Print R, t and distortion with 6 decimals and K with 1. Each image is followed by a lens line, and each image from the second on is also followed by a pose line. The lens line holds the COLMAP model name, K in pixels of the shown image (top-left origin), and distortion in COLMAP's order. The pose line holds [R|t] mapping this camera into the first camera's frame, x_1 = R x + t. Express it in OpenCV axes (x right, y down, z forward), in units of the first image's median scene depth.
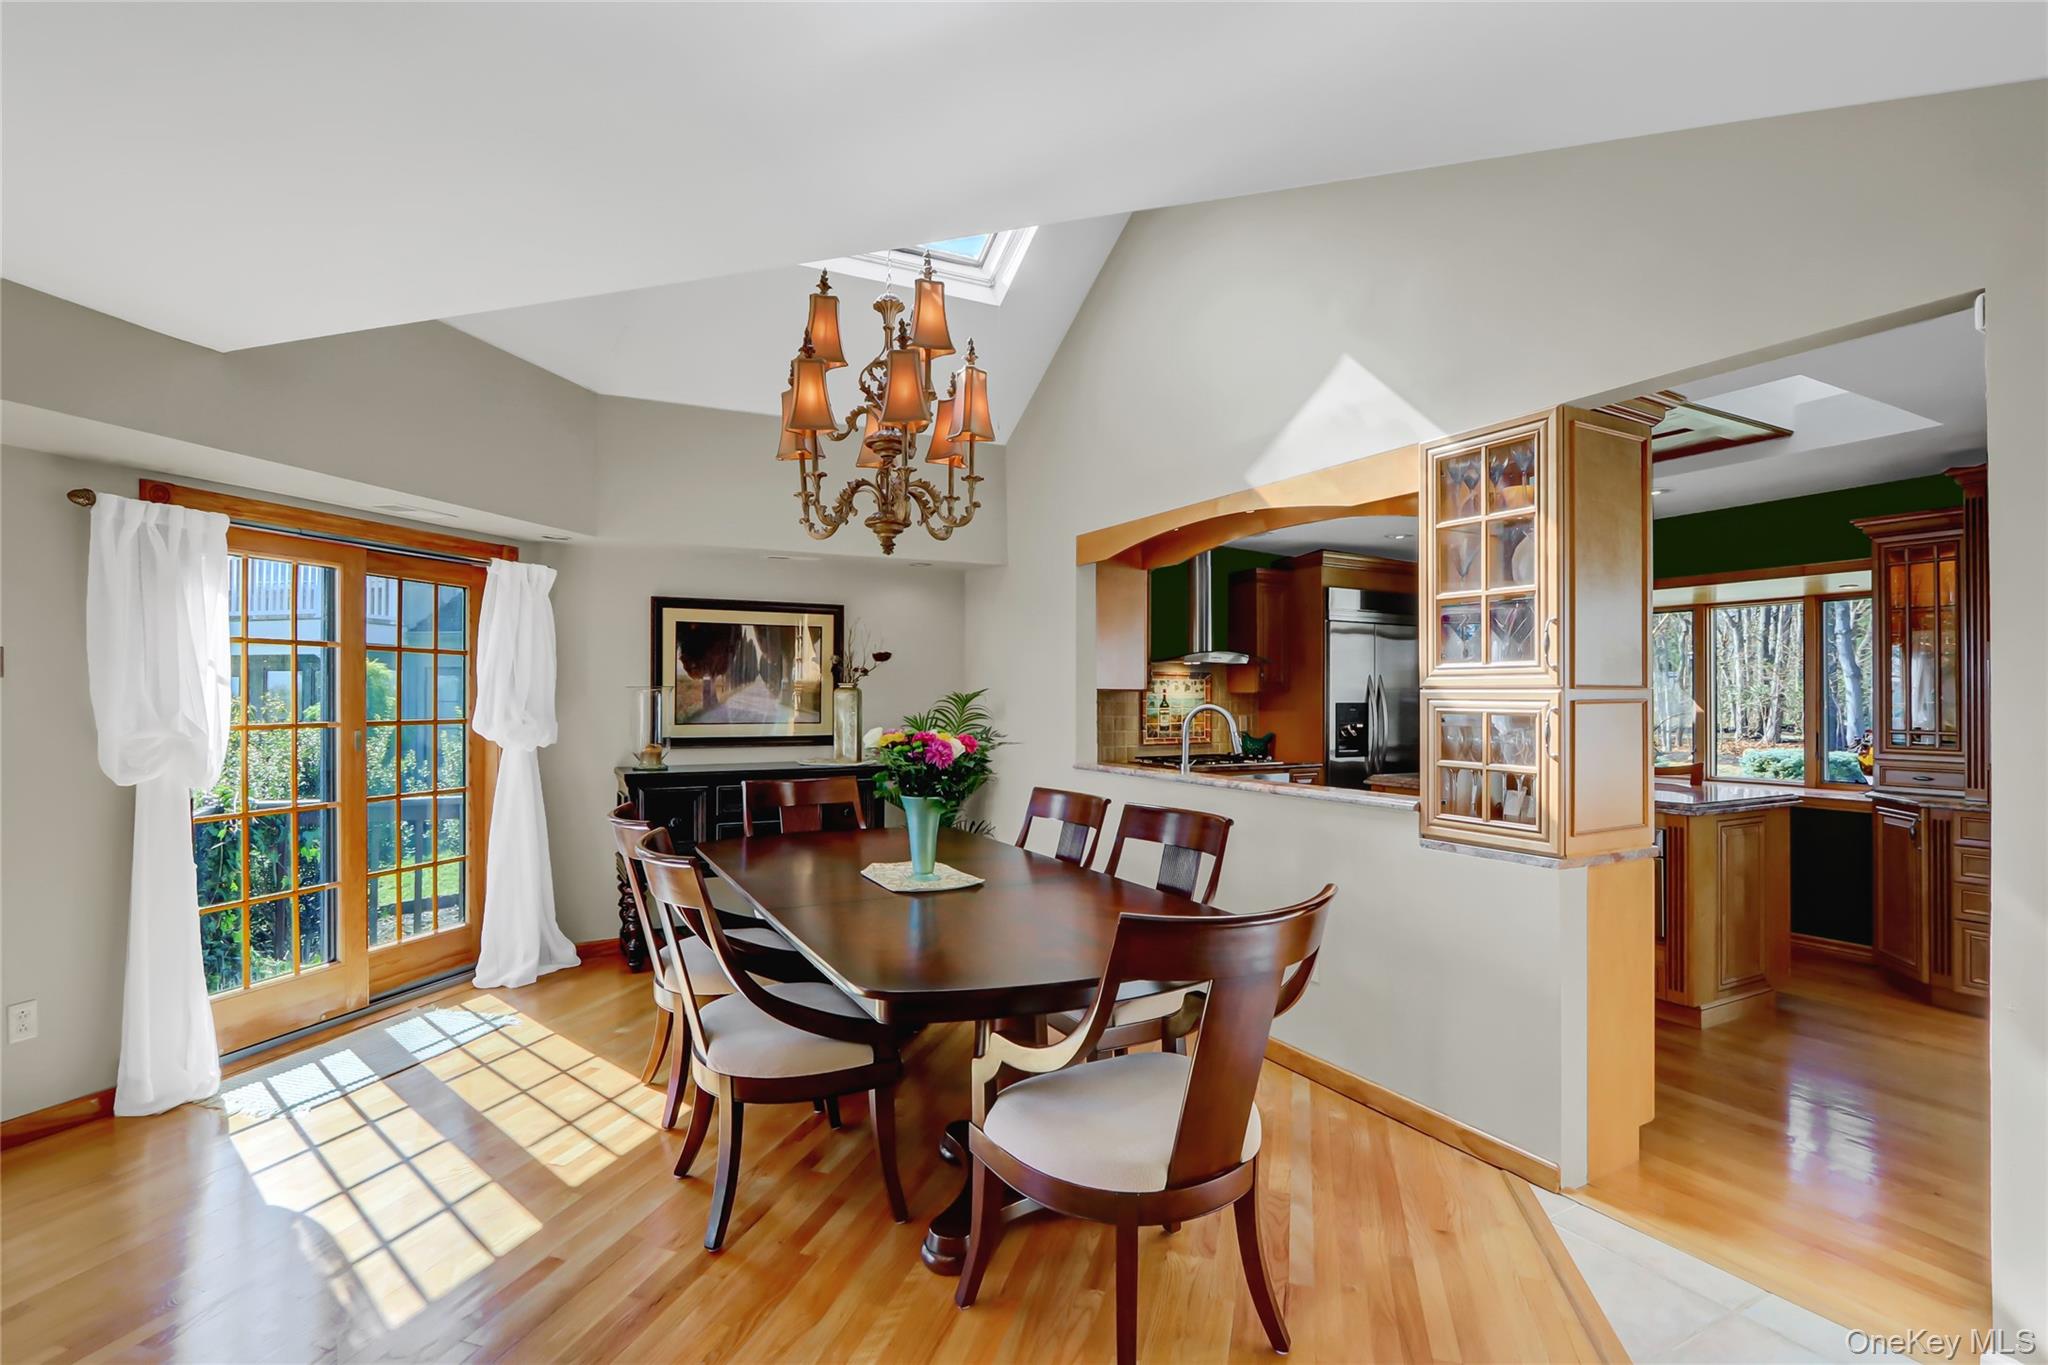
lens RADIAL K [[954.7, 0, 1010.3], [0, 954.7, 696.3], [0, 0, 1]] dist [-0.012882, -0.000783]
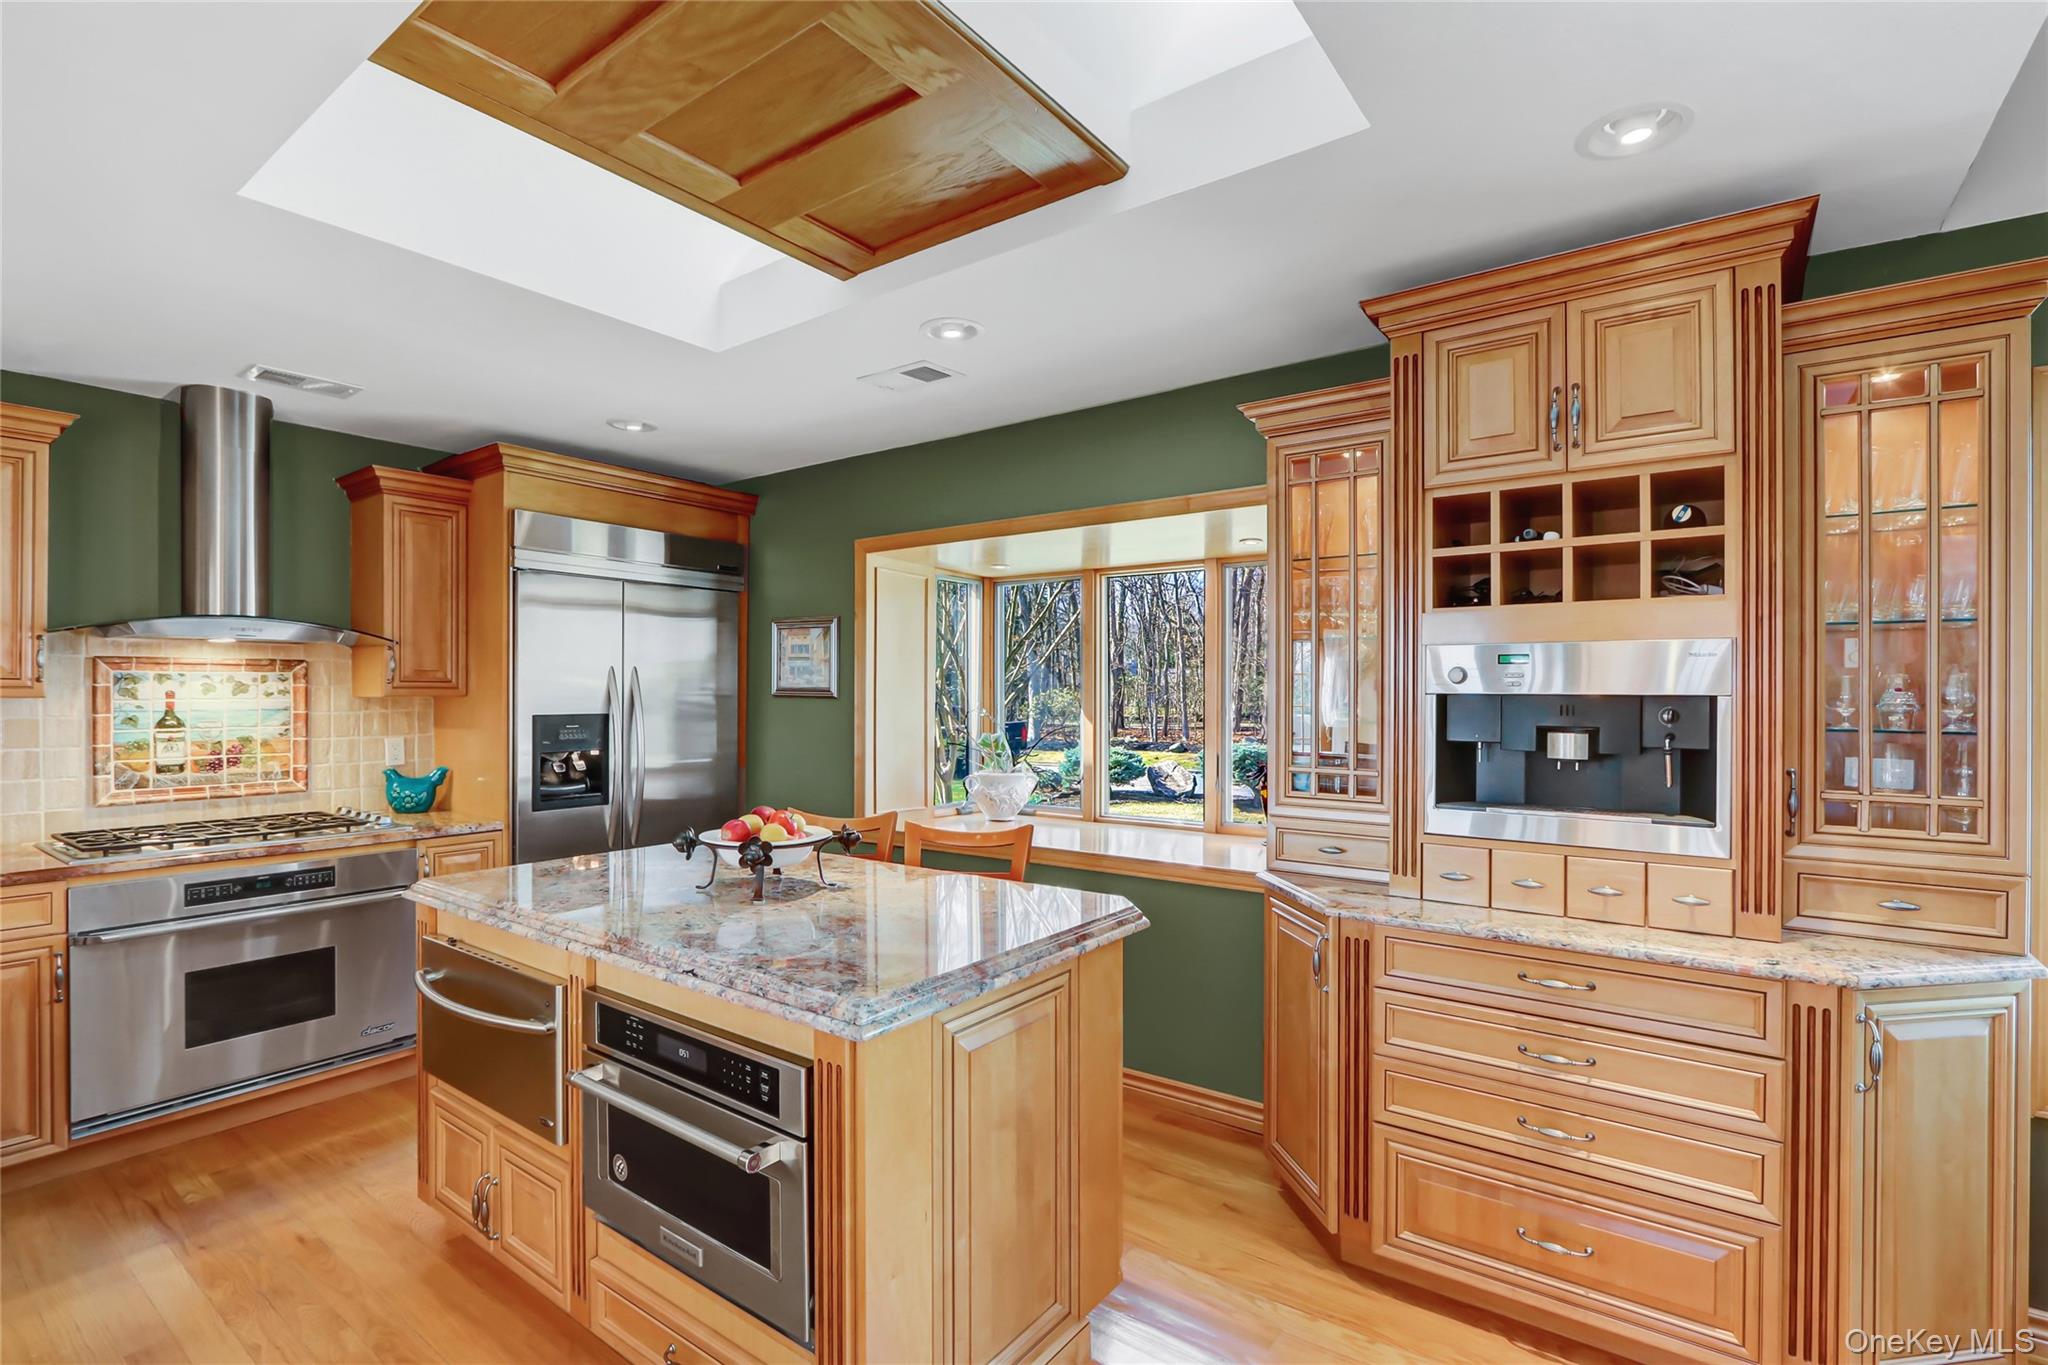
lens RADIAL K [[954.7, 0, 1010.3], [0, 954.7, 696.3], [0, 0, 1]] dist [-0.012882, -0.000783]
pose [[0.911417, -0.003563, 0.411469, 0.474501], [-0.000864, 0.999944, 0.010572, -0.013811], [-0.411484, -0.009991, 0.911362, 0.475768]]
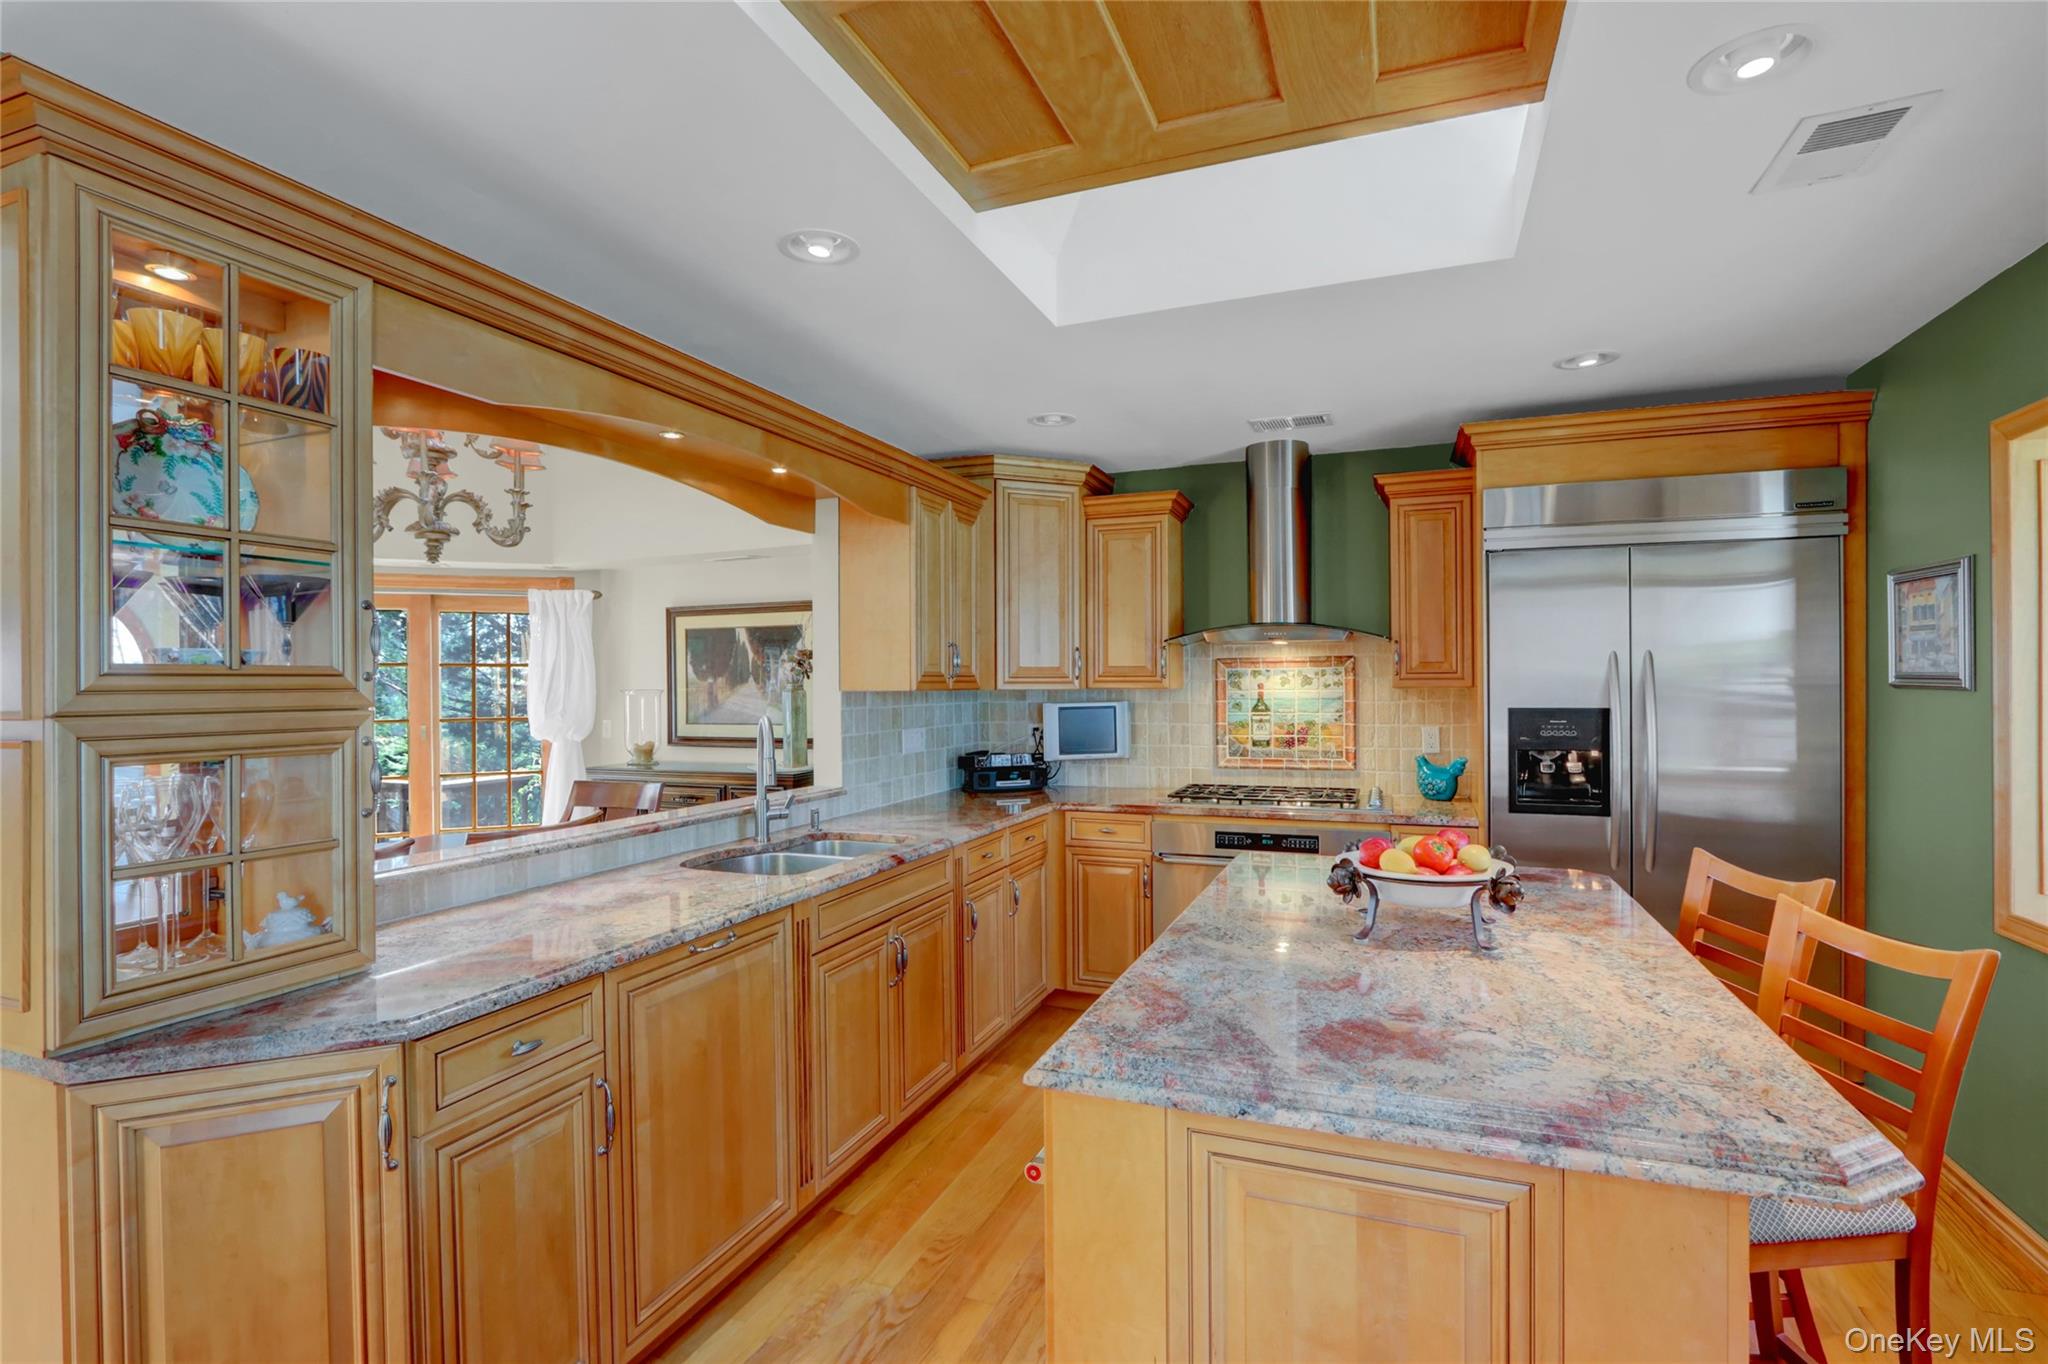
lens RADIAL K [[968.5, 0, 1024.0], [0, 968.5, 682.0], [0, 0, 1]] dist [-0.016537, -0.000238]
pose [[0.639293, -0.008085, -0.768921, 0.746648], [0.011093, 0.999938, -0.001292, -0.012537], [0.768883, -0.007704, 0.639343, 0.592231]]
